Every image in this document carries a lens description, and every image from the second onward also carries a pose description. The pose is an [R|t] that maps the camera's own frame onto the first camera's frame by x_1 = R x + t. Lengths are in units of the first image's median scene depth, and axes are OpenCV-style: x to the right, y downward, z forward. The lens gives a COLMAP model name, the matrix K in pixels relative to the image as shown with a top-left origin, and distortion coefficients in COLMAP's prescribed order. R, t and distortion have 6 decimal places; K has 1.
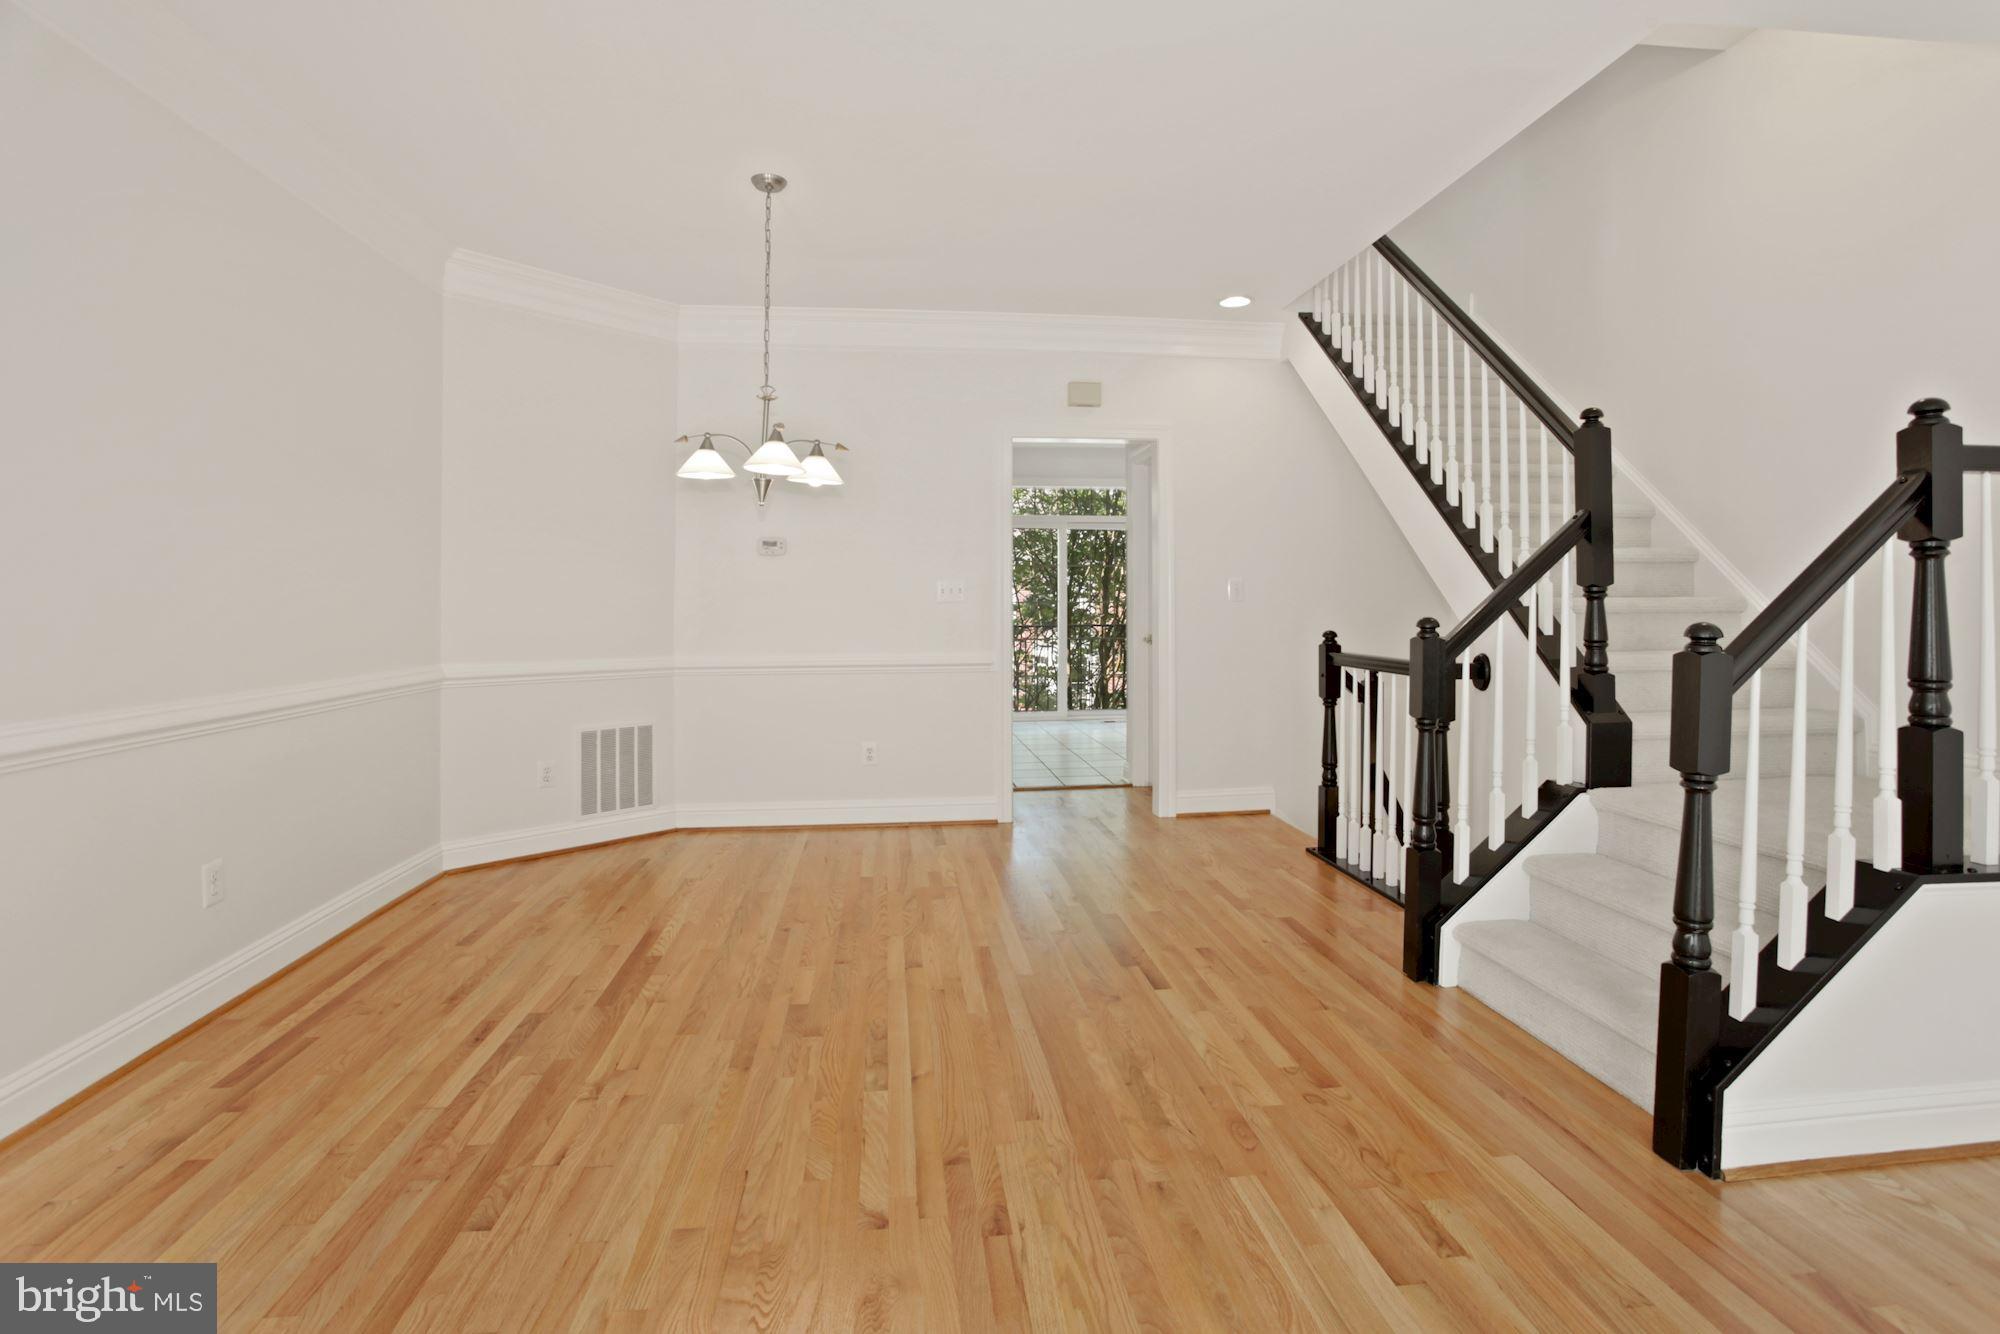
lens RADIAL K [[1012.1, 0, 1003.6], [0, 1012.1, 633.9], [0, 0, 1]] dist [-0.061472, 0.033512]
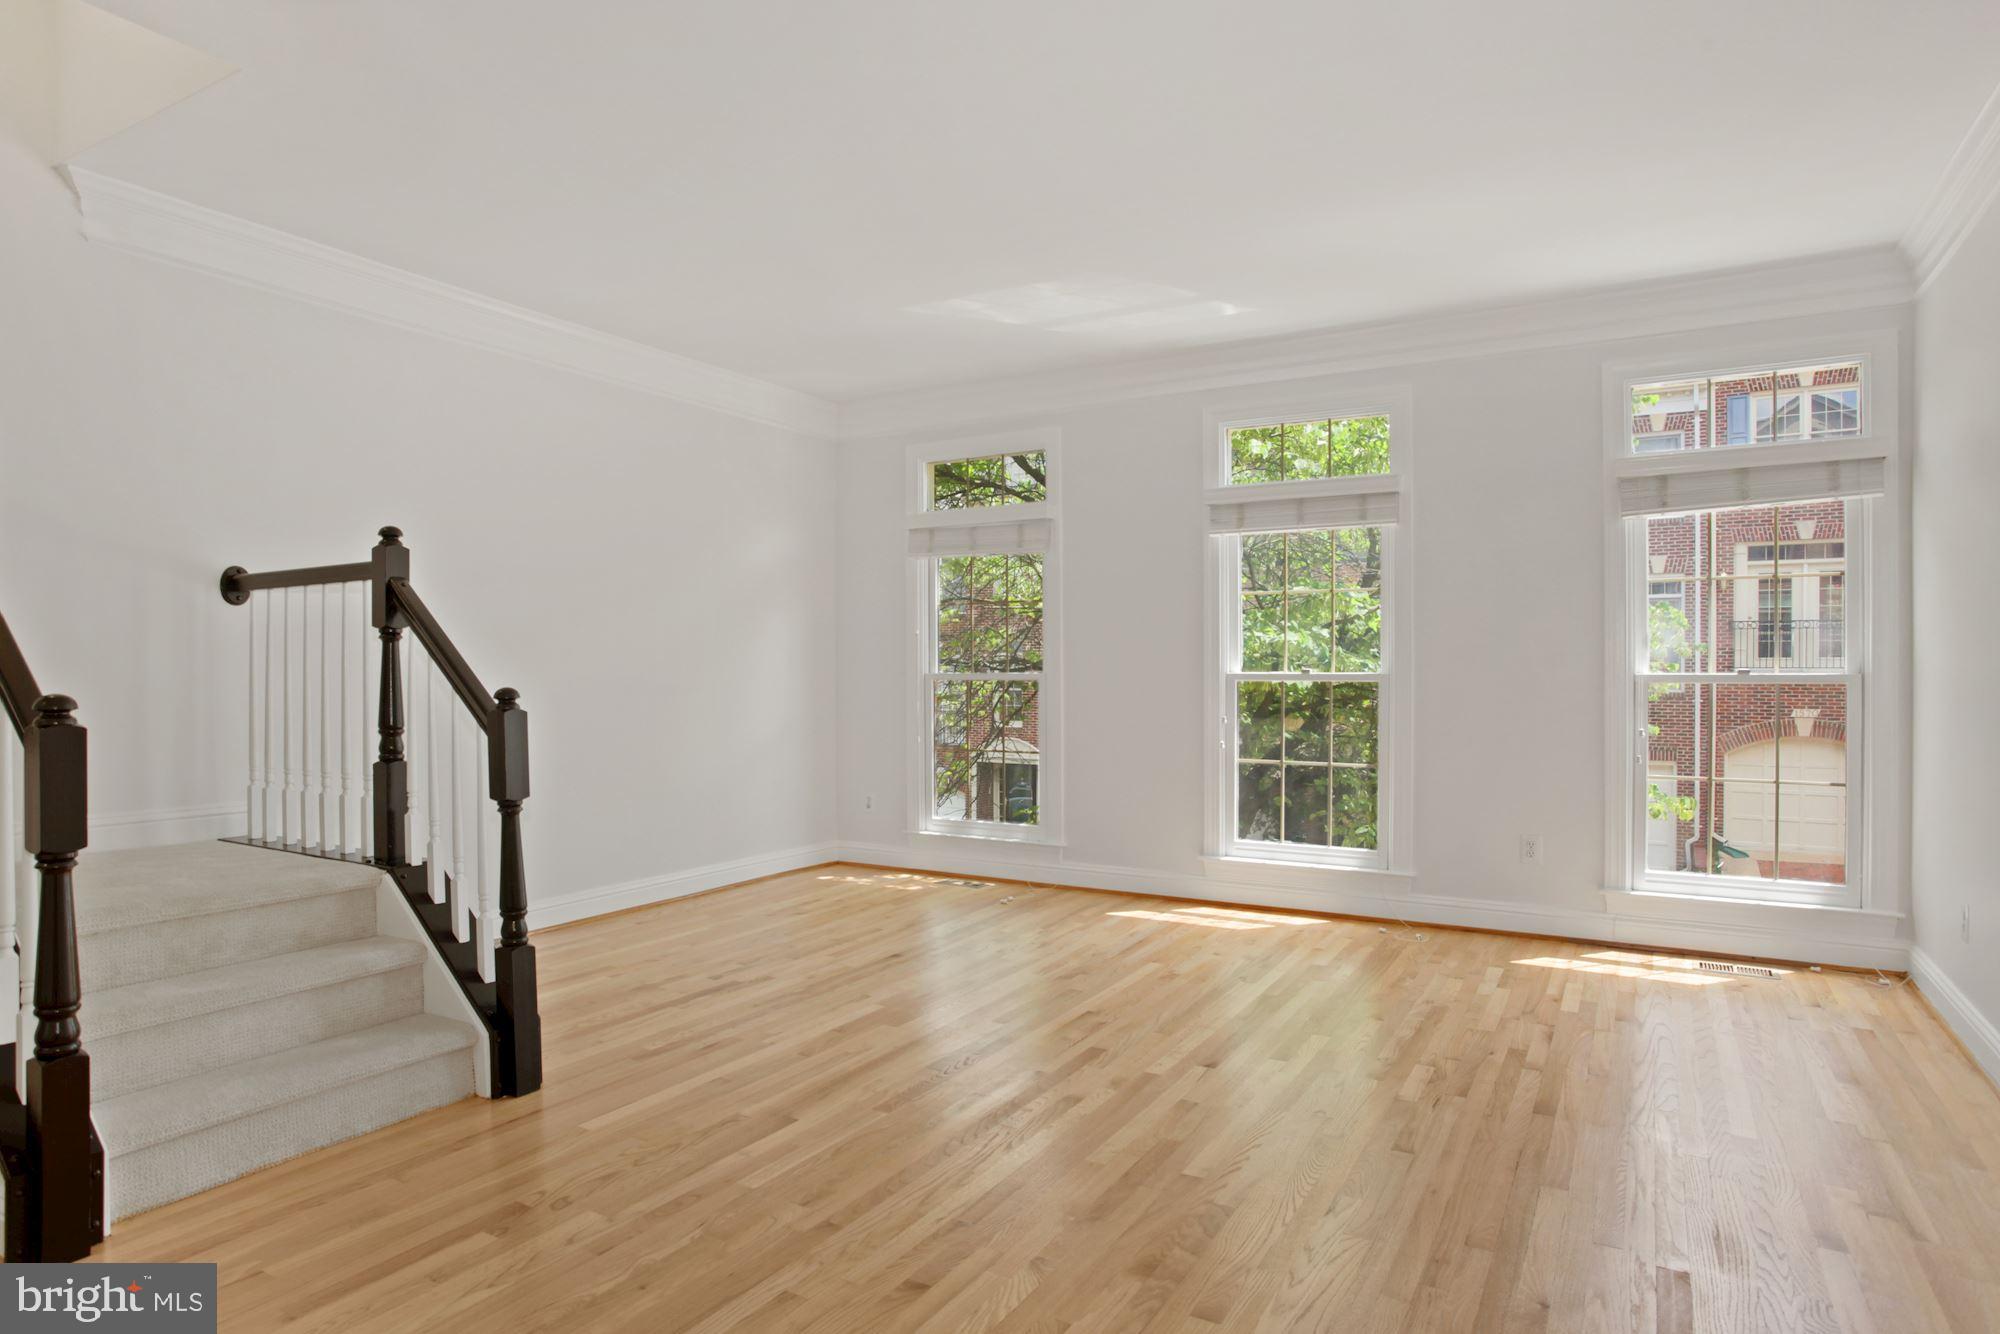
lens RADIAL K [[1145.7, 0, 1000.0], [0, 1145.7, 667.0], [0, 0, 1]] dist [0.000312, -0.000079]
pose [[-0.797098, 0.001207, 0.603849, -0.745881], [0.015889, 0.999694, 0.018977, -0.056710], [-0.603641, 0.024721, -0.796873, 1.782781]]
